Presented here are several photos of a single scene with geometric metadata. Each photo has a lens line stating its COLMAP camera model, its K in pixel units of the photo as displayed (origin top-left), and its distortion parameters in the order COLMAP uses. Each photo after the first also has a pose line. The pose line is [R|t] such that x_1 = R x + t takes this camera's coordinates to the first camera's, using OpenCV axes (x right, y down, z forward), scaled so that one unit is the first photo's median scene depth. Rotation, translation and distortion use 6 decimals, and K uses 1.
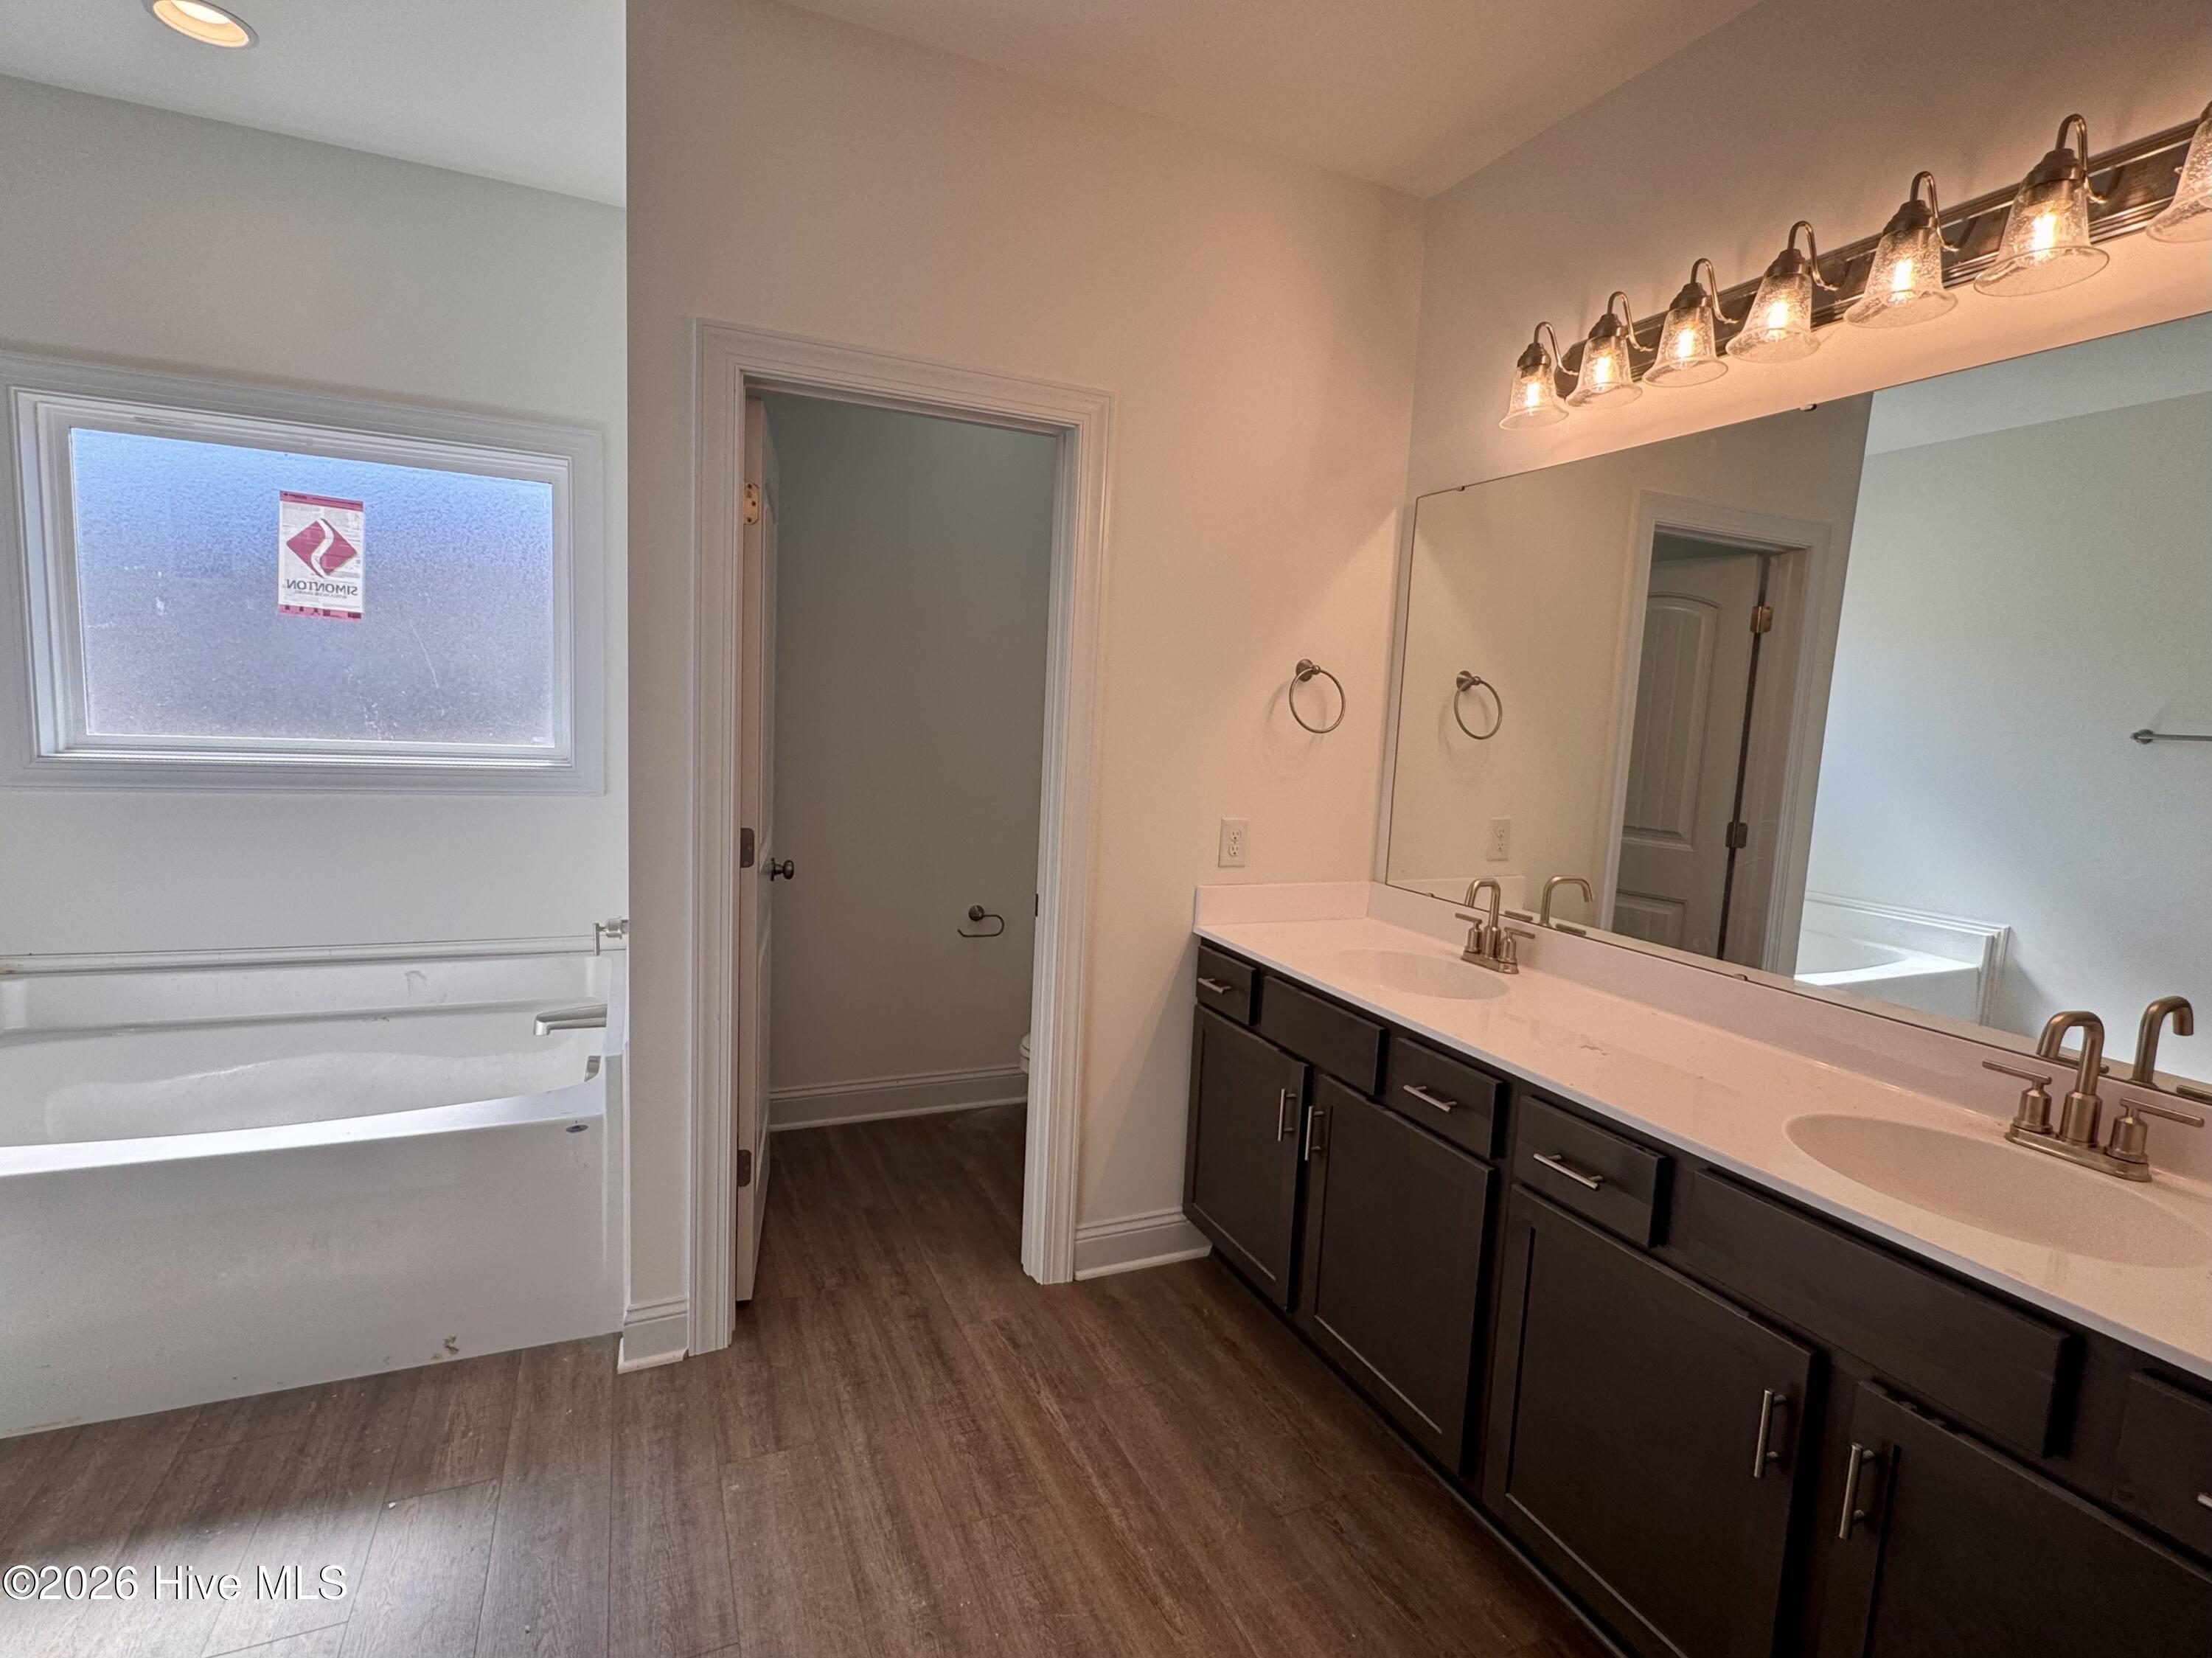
lens RADIAL K [[1050.5, 0, 1103.7], [0, 1050.5, 829.4], [0, 0, 1]] dist [0.000044, -0.001240]
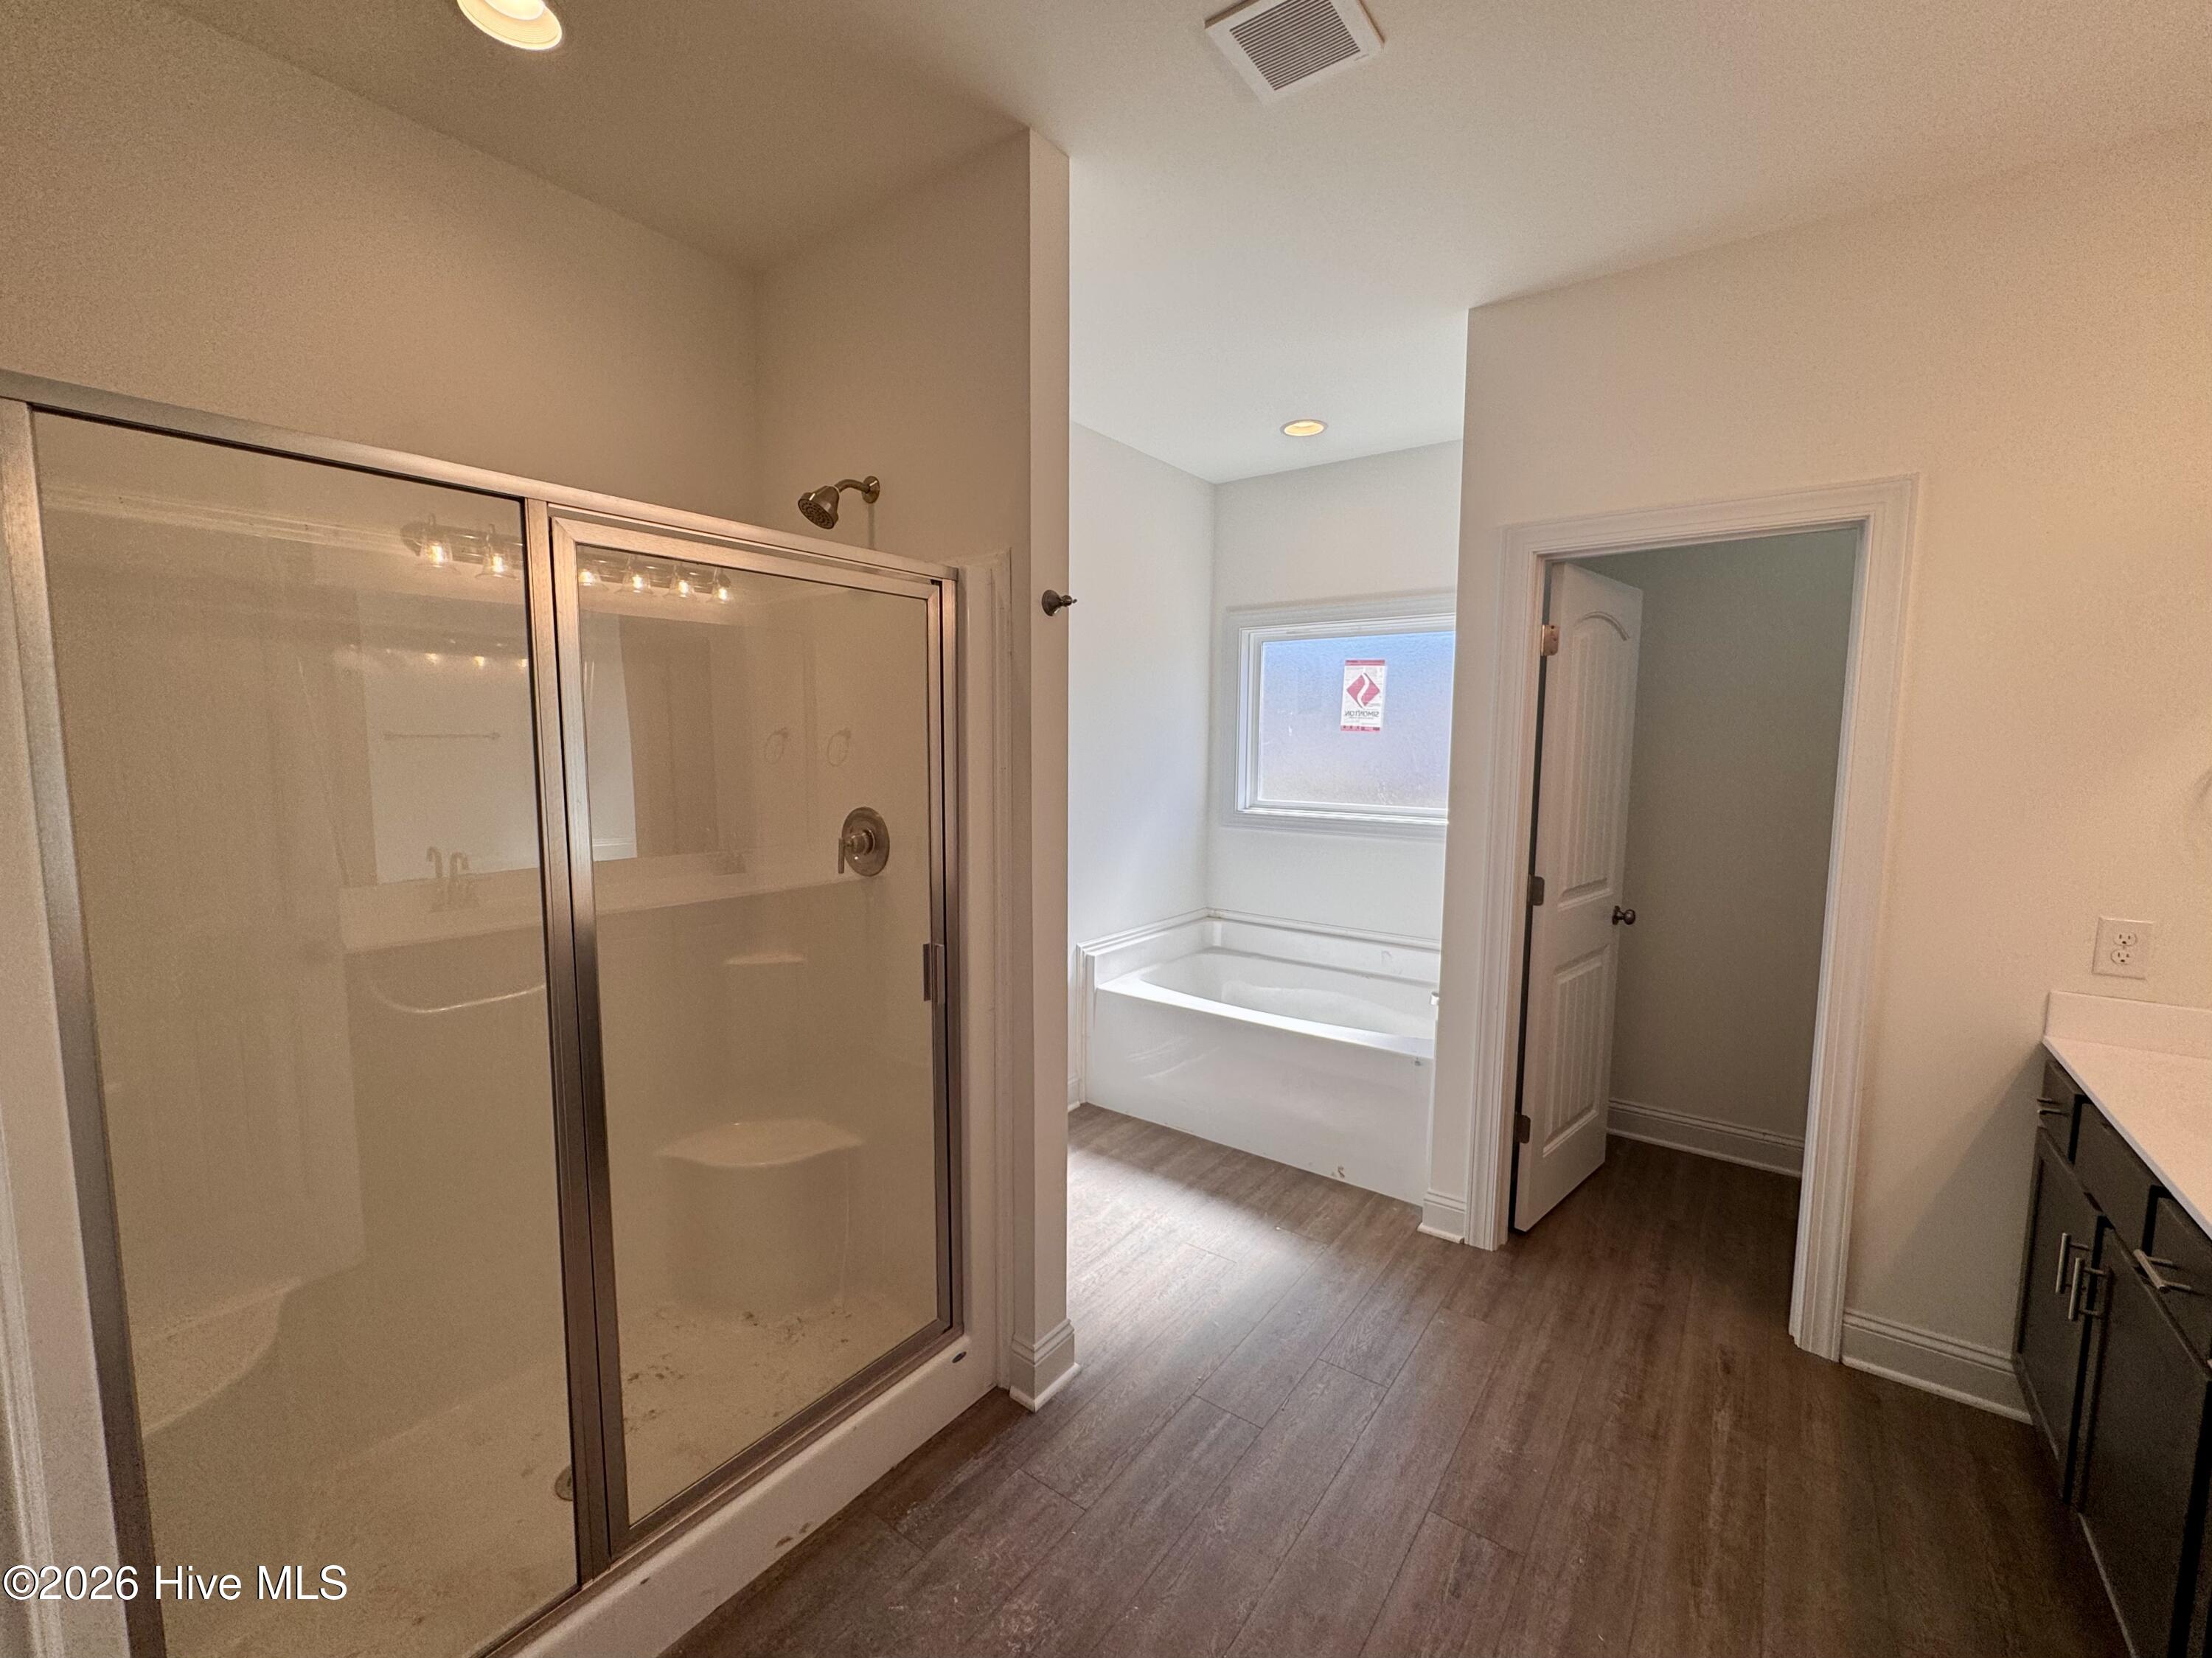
lens RADIAL K [[882.6, 0, 1105.9], [0, 882.6, 832.7], [0, 0, 1]] dist [0.000722, -0.000290]
pose [[0.502158, 0.044710, -0.863620, 0.366887], [-0.085477, 0.996338, 0.001880, -0.012538], [0.860541, 0.072876, 0.504141, -0.060286]]
